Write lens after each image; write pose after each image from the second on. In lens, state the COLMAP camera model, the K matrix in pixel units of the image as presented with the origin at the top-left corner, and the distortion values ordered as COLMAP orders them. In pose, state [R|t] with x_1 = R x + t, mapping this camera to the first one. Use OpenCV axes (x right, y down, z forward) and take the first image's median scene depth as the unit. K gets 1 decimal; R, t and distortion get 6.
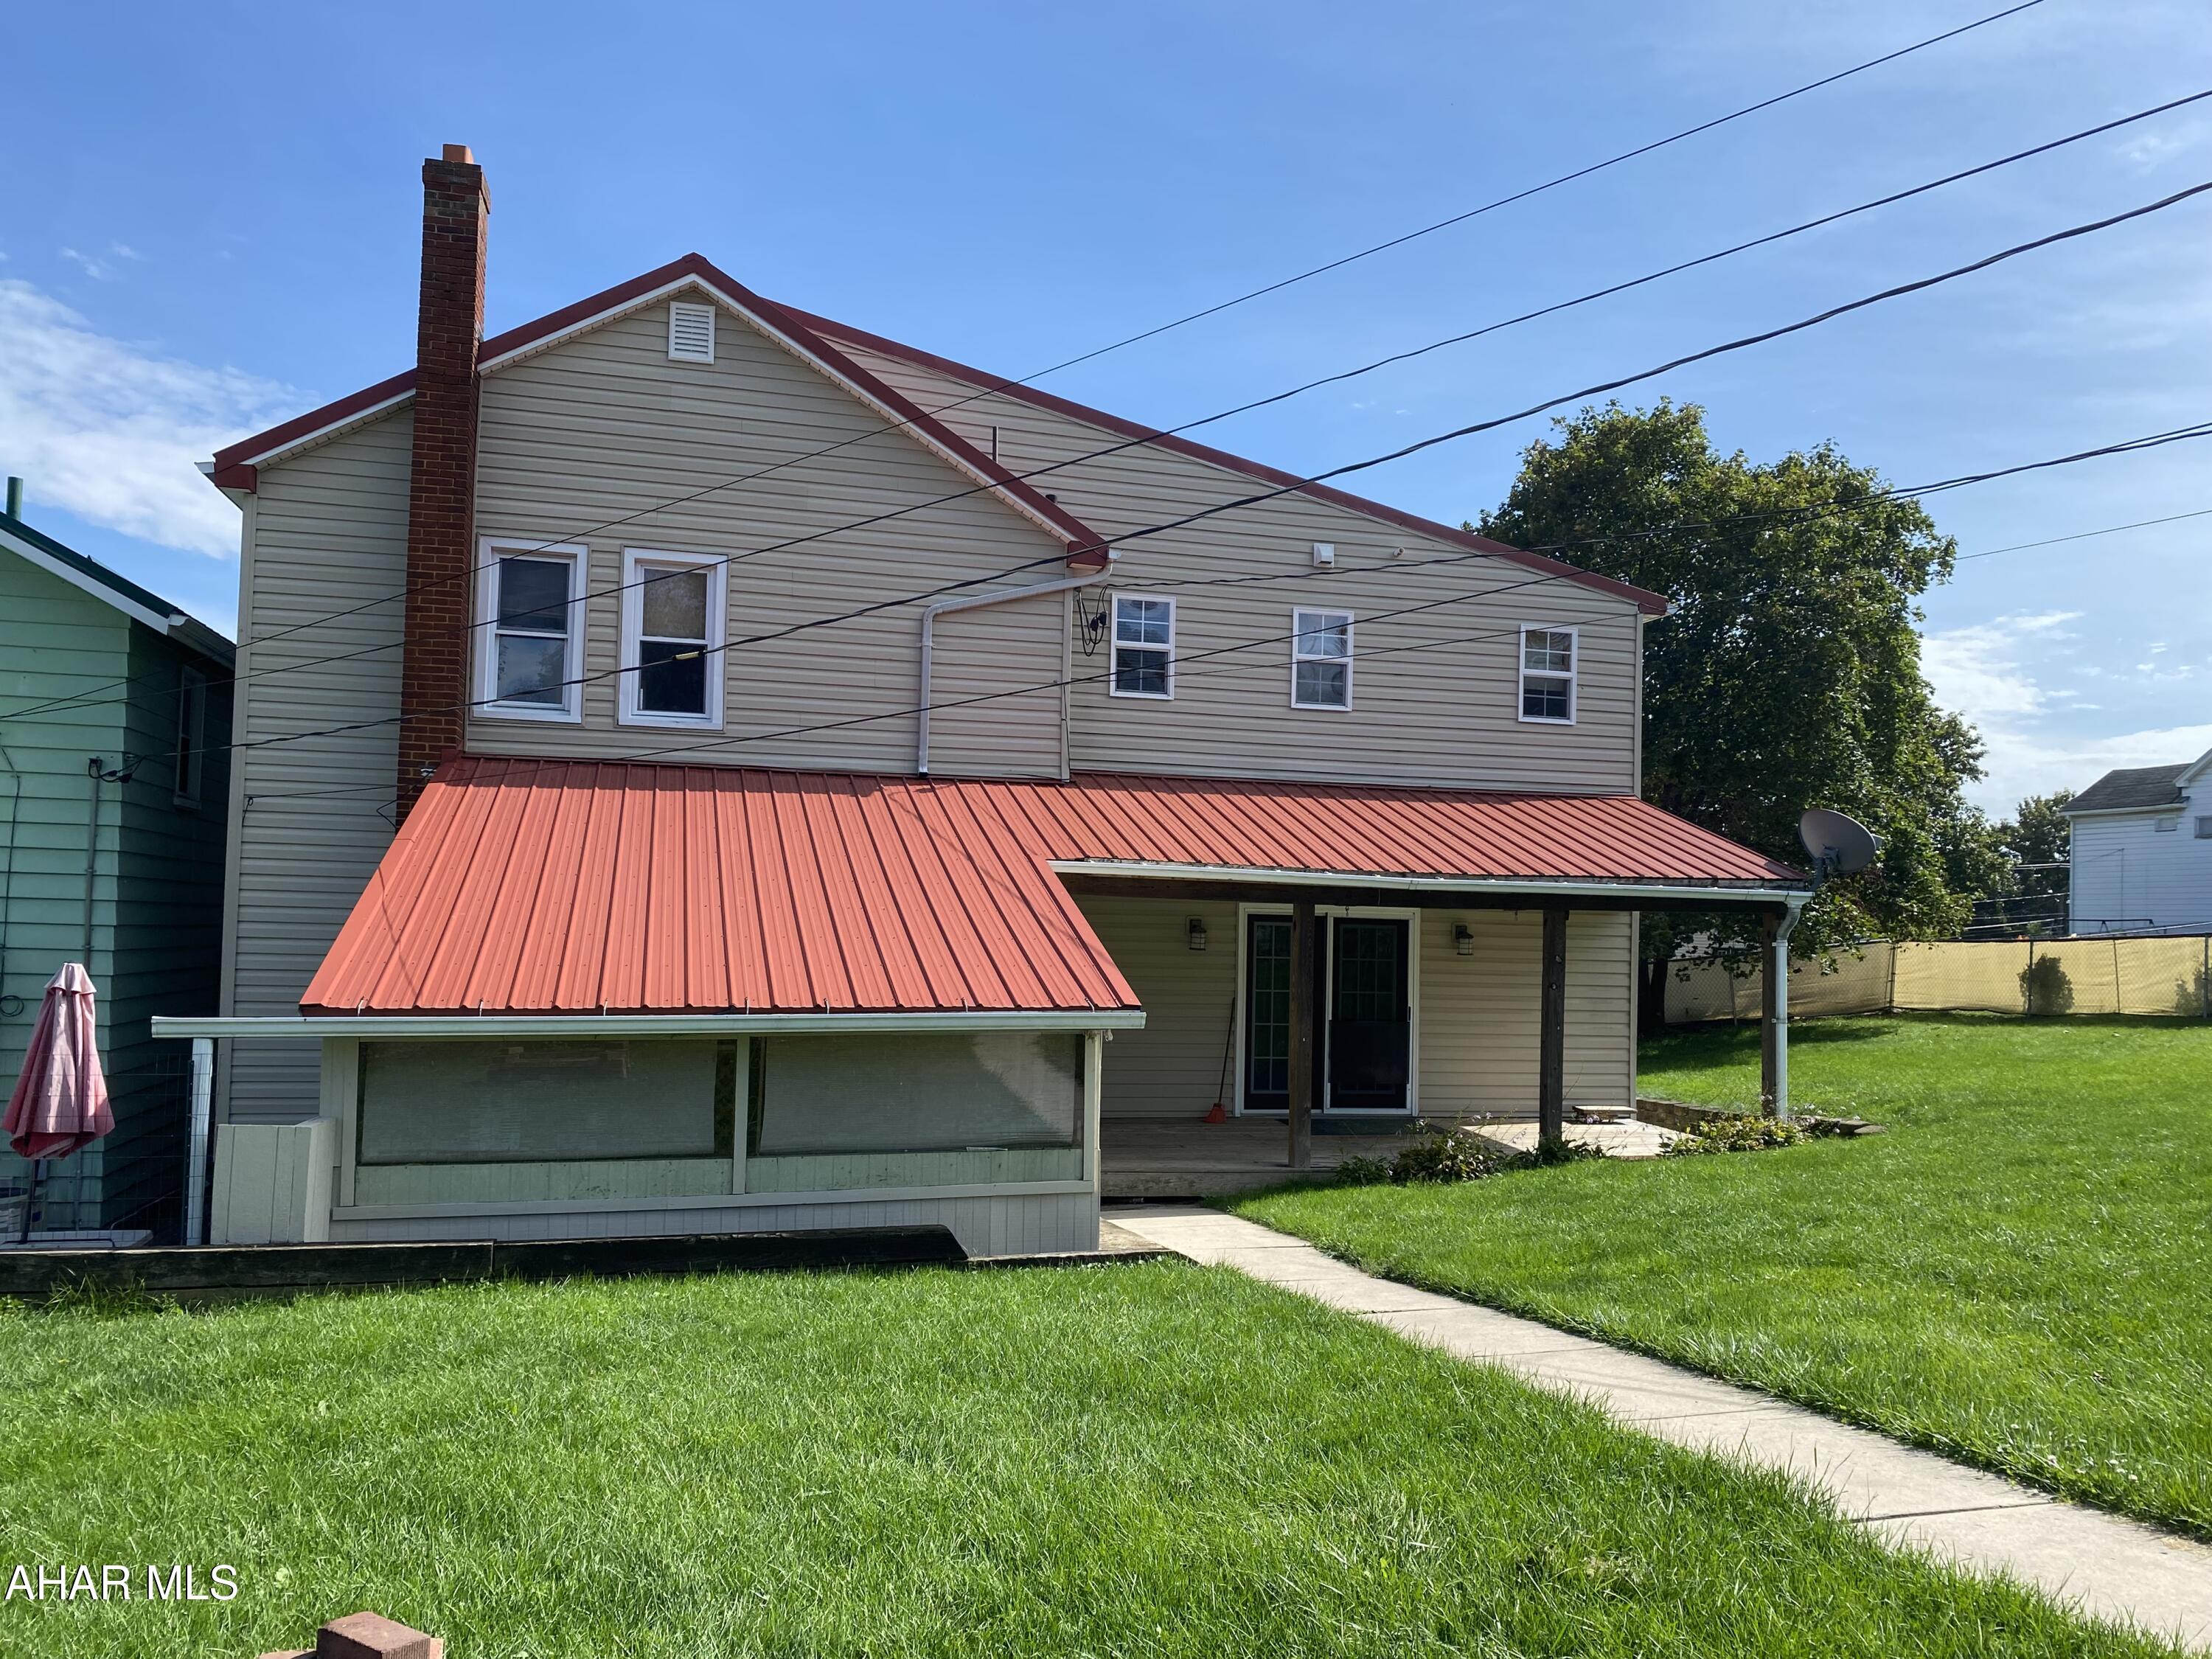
lens RADIAL K [[1679.0, 0, 1102.8], [0, 1679.0, 851.0], [0, 0, 1]] dist [0.056813, -0.075244]
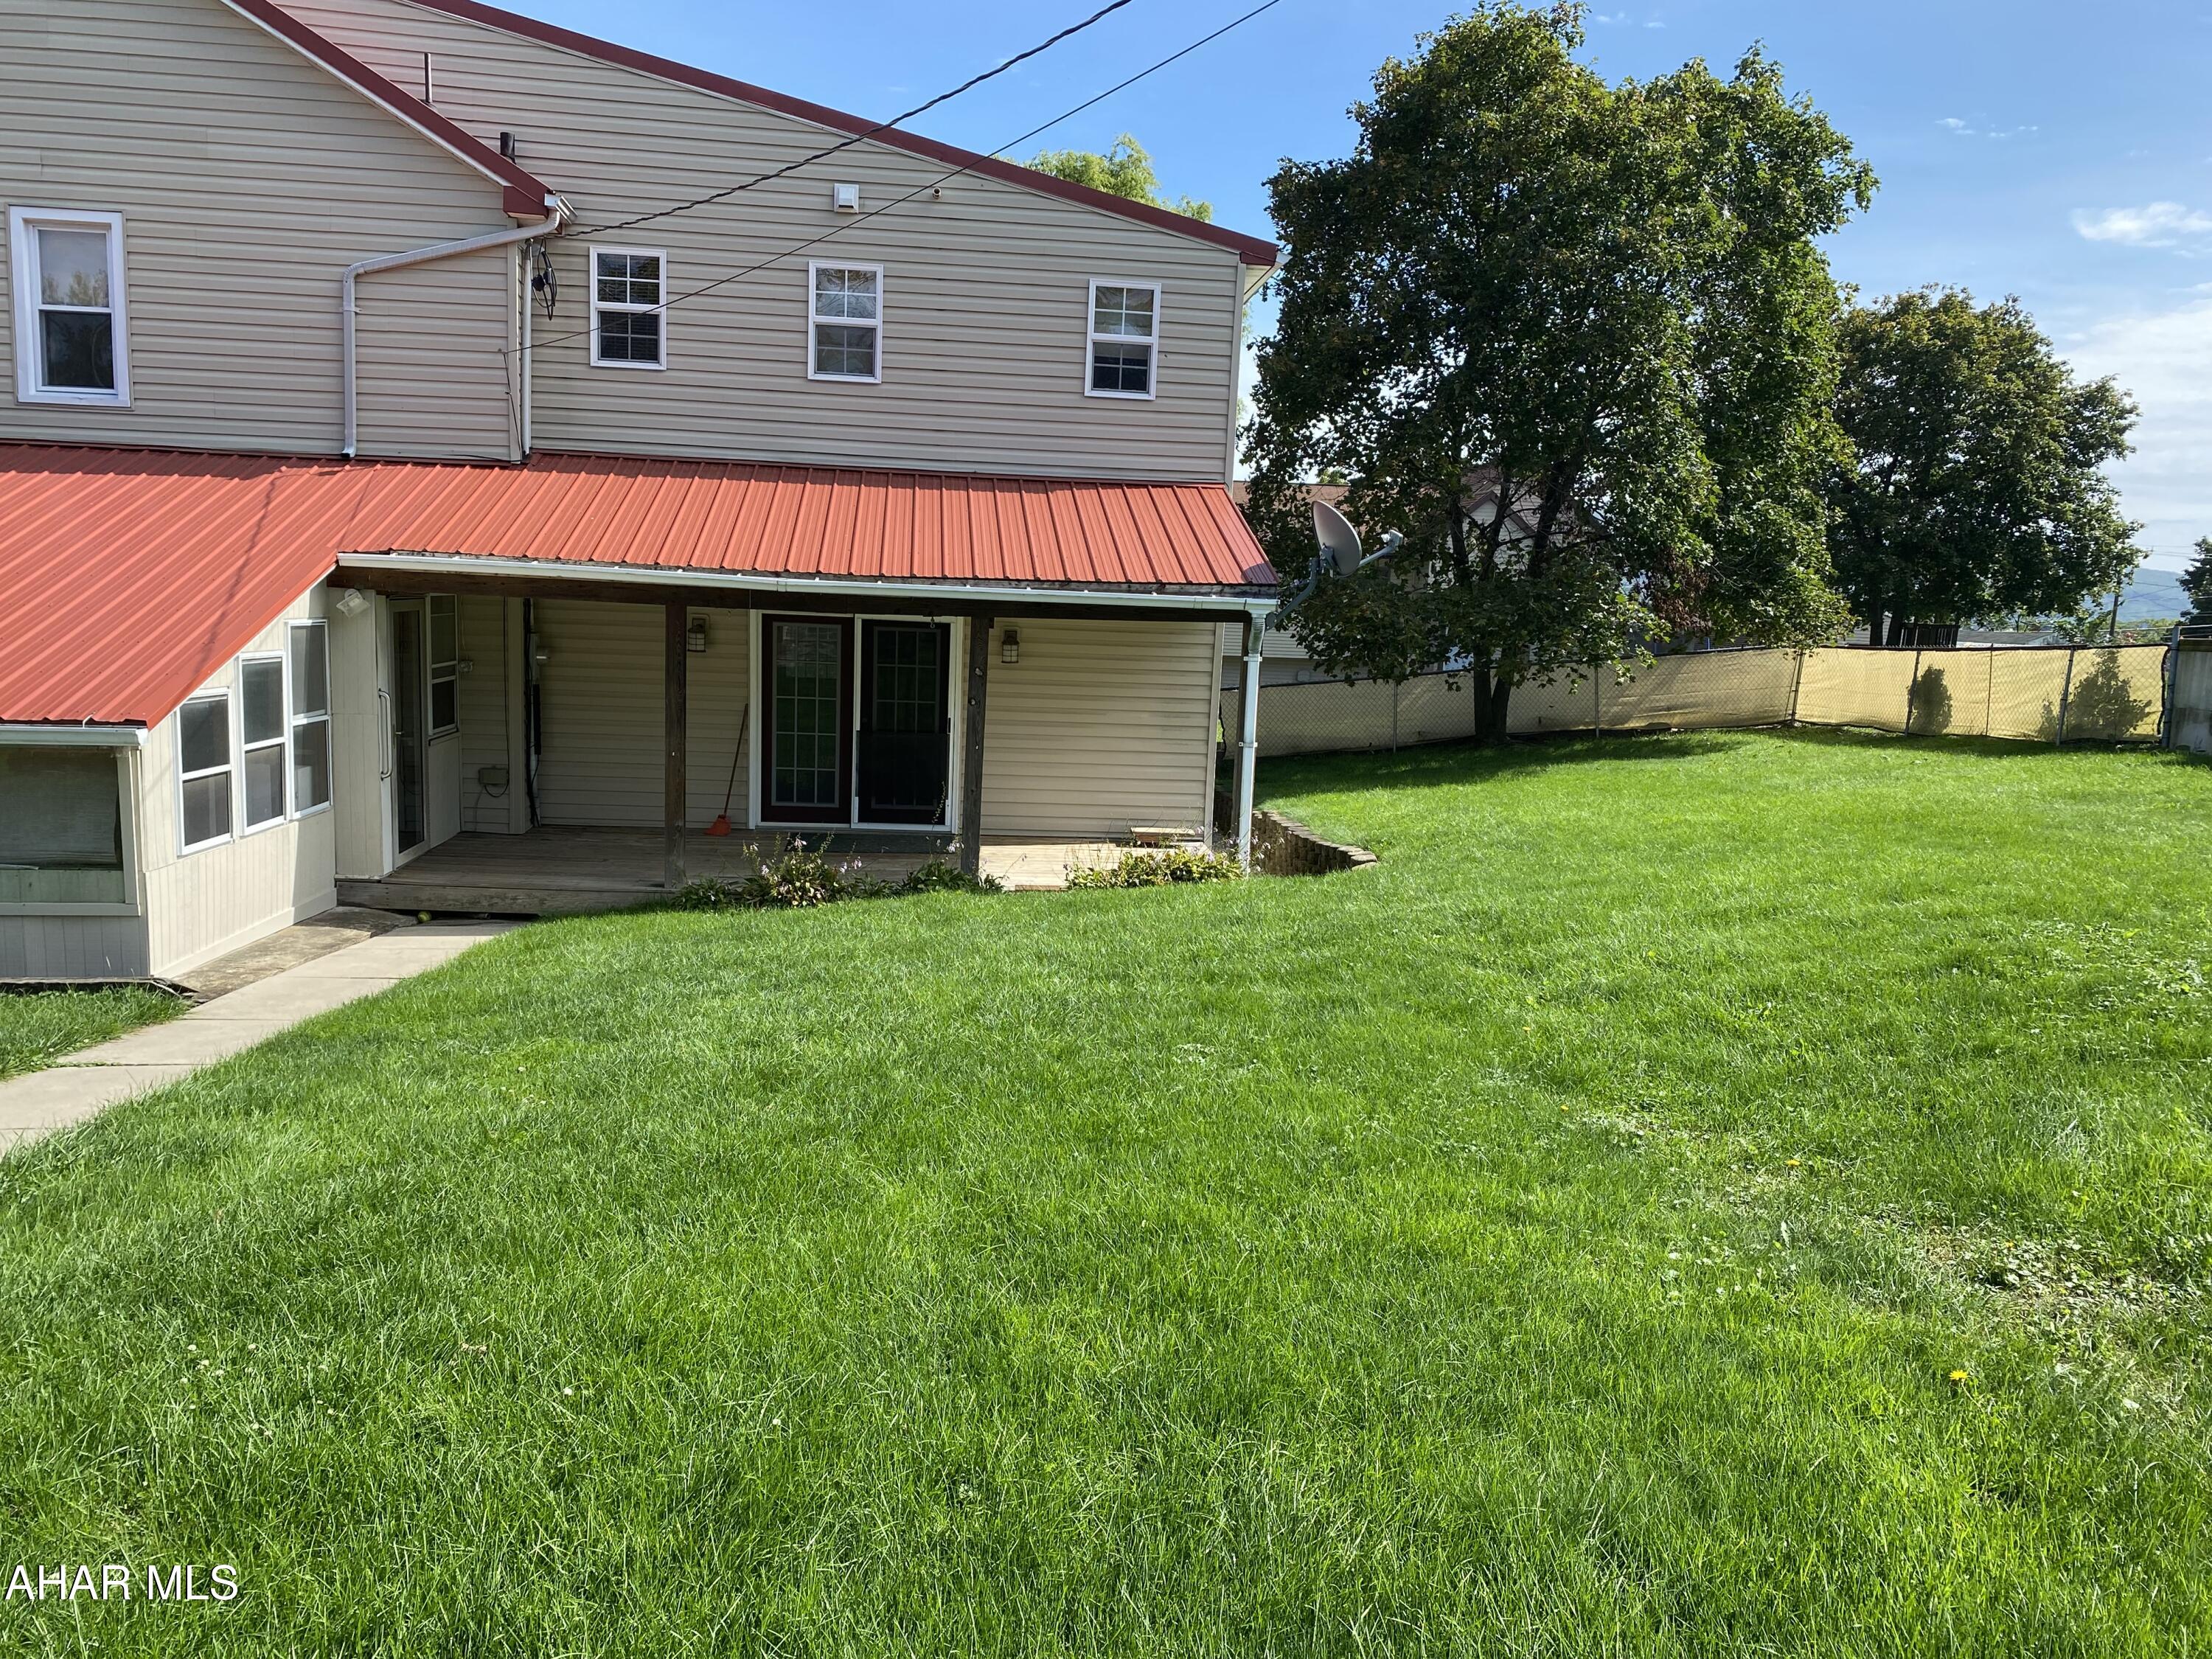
lens RADIAL K [[1679.0, 0, 1122.0], [0, 1679.0, 849.4], [0, 0, 1]] dist [0.056813, -0.075244]
pose [[0.987889, 0.036333, -0.150849, 0.417988], [-0.007570, 0.982326, 0.187023, -0.009153], [0.154978, -0.183616, 0.970704, 0.107573]]
